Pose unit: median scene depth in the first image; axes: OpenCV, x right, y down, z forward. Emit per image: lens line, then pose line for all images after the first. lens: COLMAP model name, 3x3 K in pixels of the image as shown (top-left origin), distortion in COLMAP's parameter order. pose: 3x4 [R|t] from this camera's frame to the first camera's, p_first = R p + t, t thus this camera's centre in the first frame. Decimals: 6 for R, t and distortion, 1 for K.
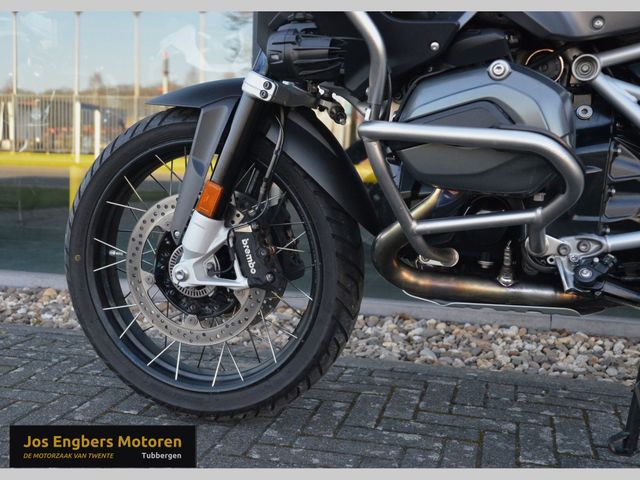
lens RADIAL K [[815.6, 0, 319.1], [0, 815.6, 243.0], [0, 0, 1]] dist [0.072400, 0.000000]
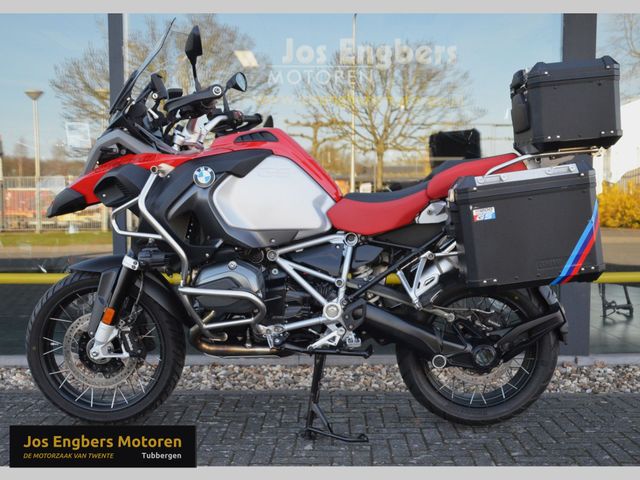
lens RADIAL K [[722.7, 0, 321.2], [0, 722.7, 254.8], [0, 0, 1]] dist [-0.023679, 0.000000]
pose [[0.972641, -0.049612, 0.226953, -0.015309], [0.063030, 0.996642, -0.052261, -0.078078], [-0.223599, 0.065136, 0.972502, -0.907117]]
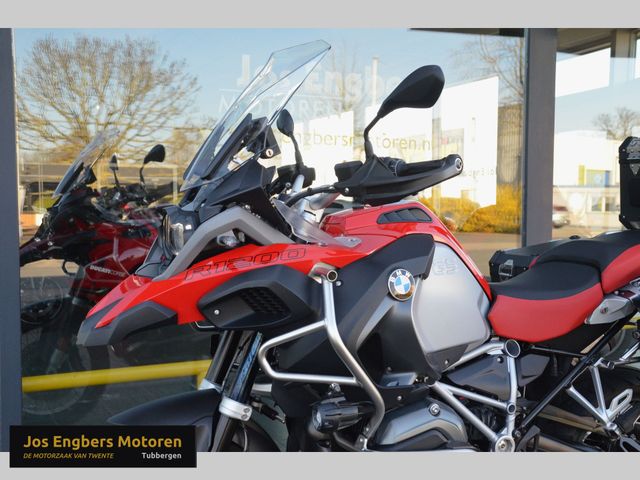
lens RADIAL K [[757.6, 0, 284.3], [0, 757.6, 246.3], [0, 0, 1]] dist [0.028508, 0.000000]
pose [[0.782068, -0.066859, 0.619596, -0.745009], [0.107186, 0.993843, -0.028050, -0.398194], [-0.613906, 0.088349, 0.784419, -0.085602]]
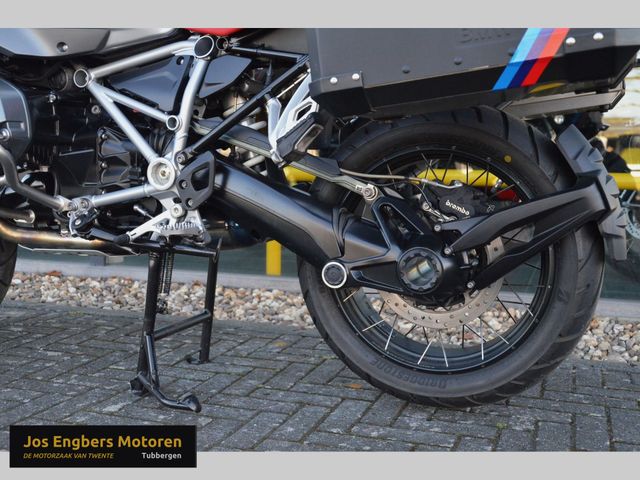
lens RADIAL K [[722.7, 0, 320.1], [0, 722.7, 245.3], [0, 0, 1]] dist [-0.023679, 0.000000]
pose [[0.996938, -0.009162, -0.077651, 0.685763], [0.008733, 0.999945, -0.005856, 0.071516], [0.077701, 0.005159, 0.996963, -0.170317]]
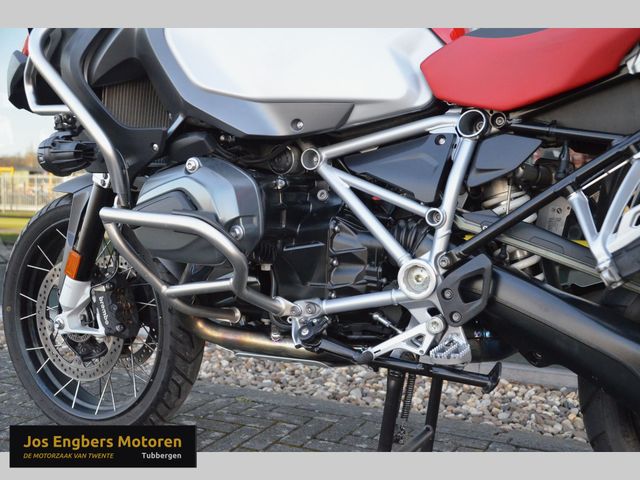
lens RADIAL K [[693.3, 0, 320.0], [0, 693.3, 245.2], [0, 0, 1]] dist [0.005793, 0.000000]
pose [[0.980932, -0.000799, -0.194349, 0.441114], [-0.011512, 0.997997, -0.062206, -0.021001], [0.194010, 0.063257, 0.978958, 0.018698]]
